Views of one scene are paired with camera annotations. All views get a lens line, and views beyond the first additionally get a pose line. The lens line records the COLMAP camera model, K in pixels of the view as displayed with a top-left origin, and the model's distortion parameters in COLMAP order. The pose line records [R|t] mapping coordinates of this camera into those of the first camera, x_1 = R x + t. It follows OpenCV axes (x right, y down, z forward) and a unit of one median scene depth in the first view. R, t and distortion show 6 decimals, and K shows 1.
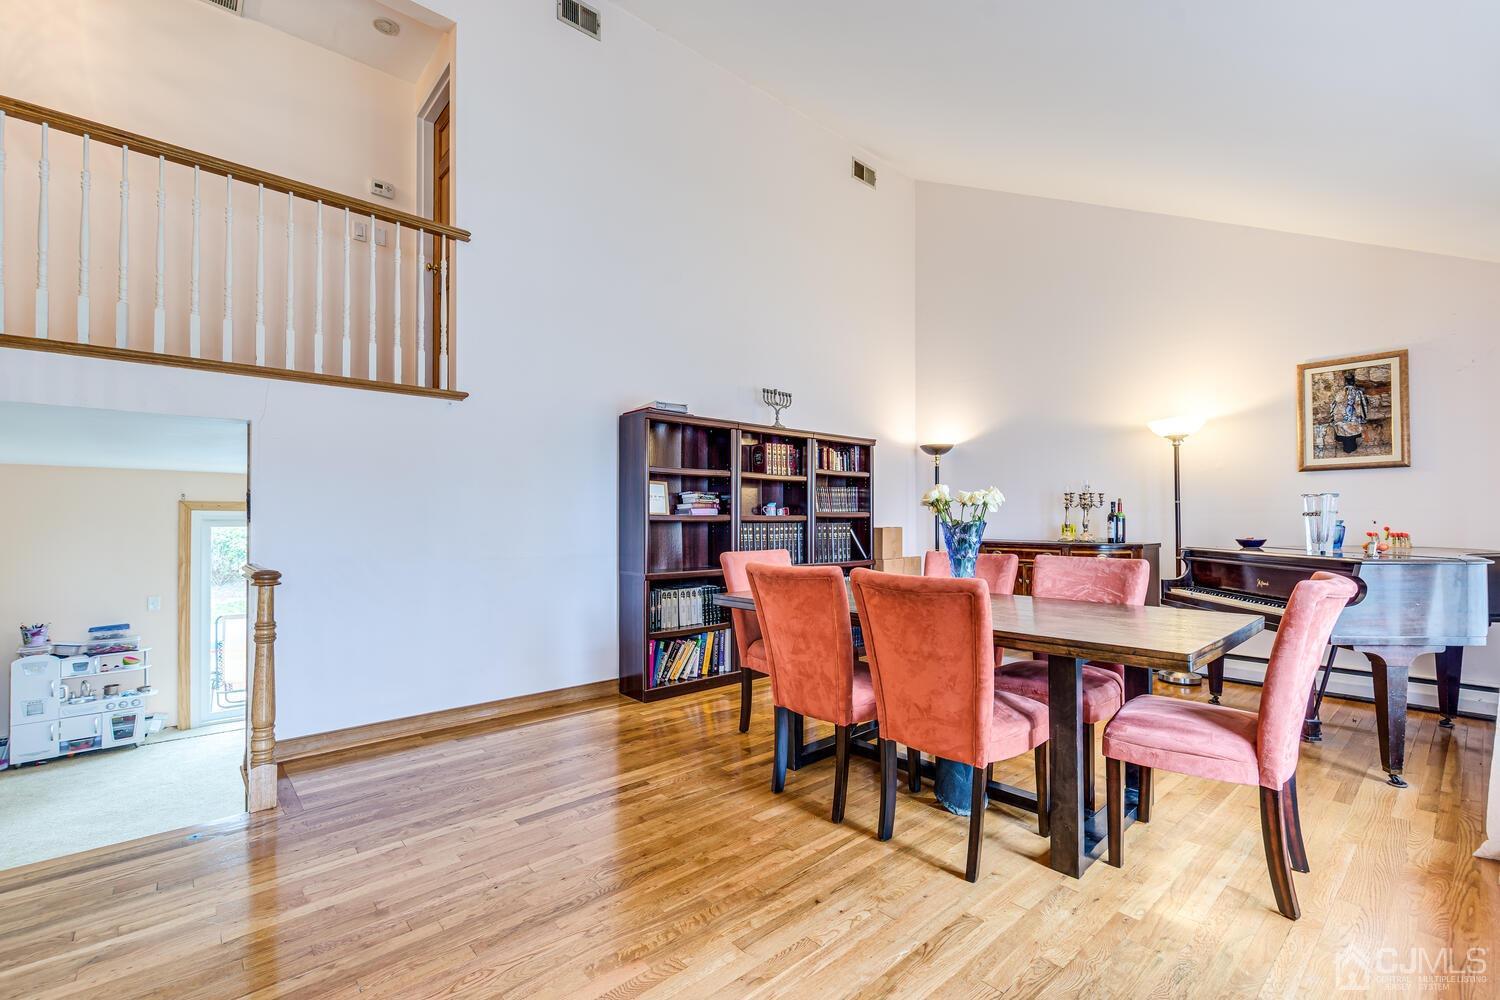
lens RADIAL K [[651.6, 0, 756.9], [0, 651.6, 510.6], [0, 0, 1]] dist [0.007614, -0.003536]
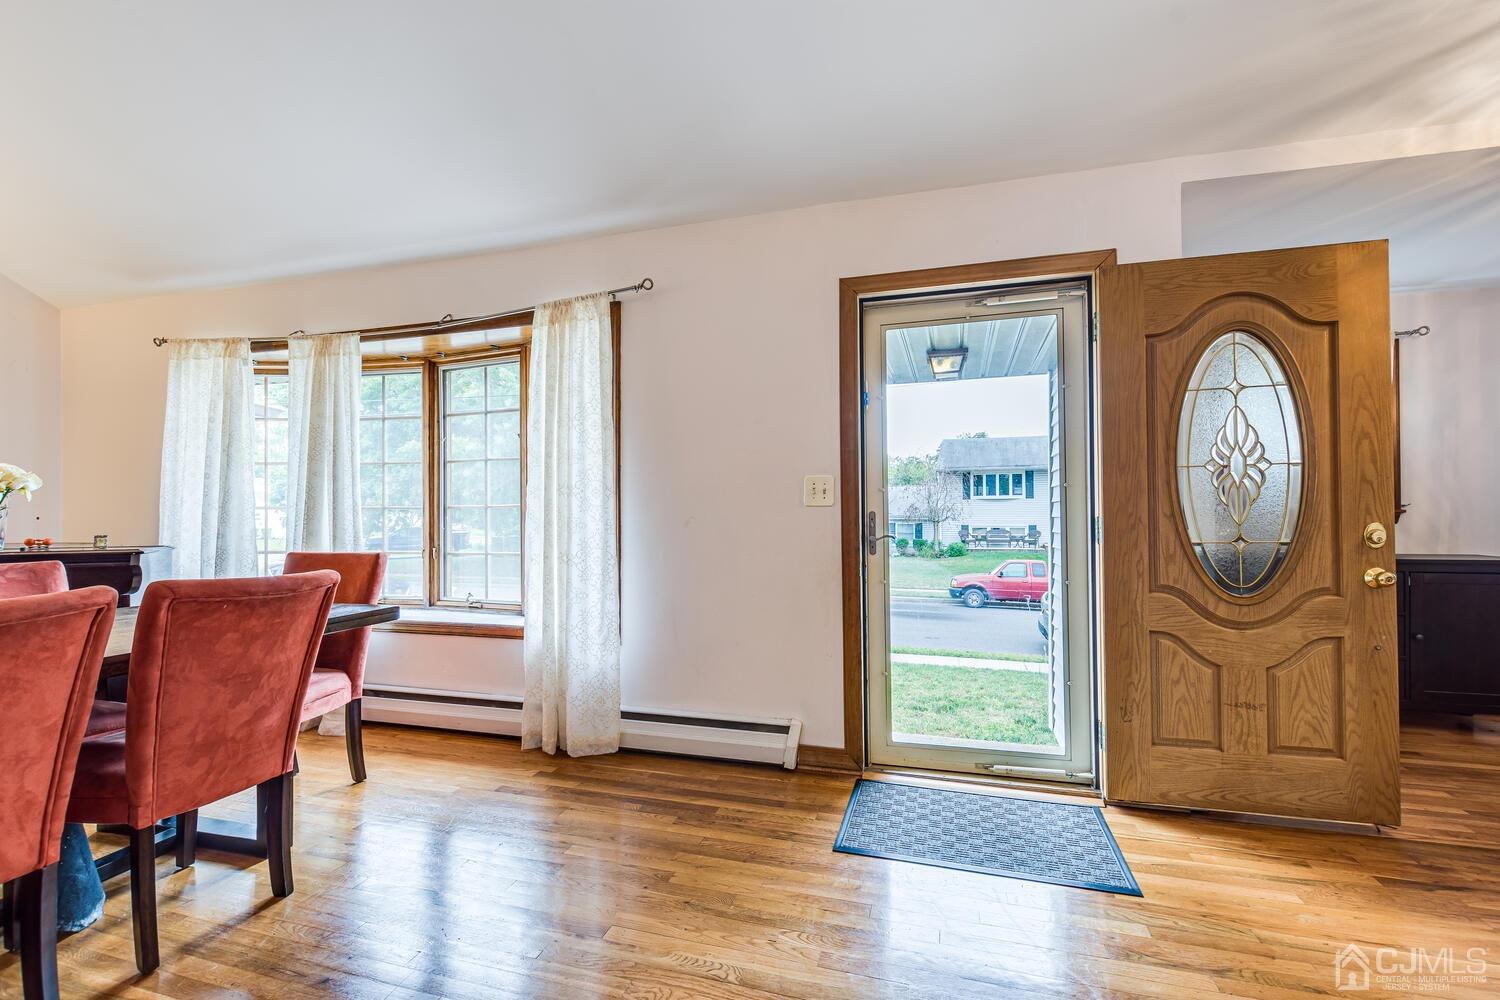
lens RADIAL K [[651.6, 0, 757.5], [0, 651.6, 511.7], [0, 0, 1]] dist [0.007614, -0.003536]
pose [[-0.526232, 0.008945, 0.850294, -0.429793], [-0.008160, 0.999846, -0.015568, 0.012271], [-0.850302, -0.015131, -0.526077, 0.477138]]
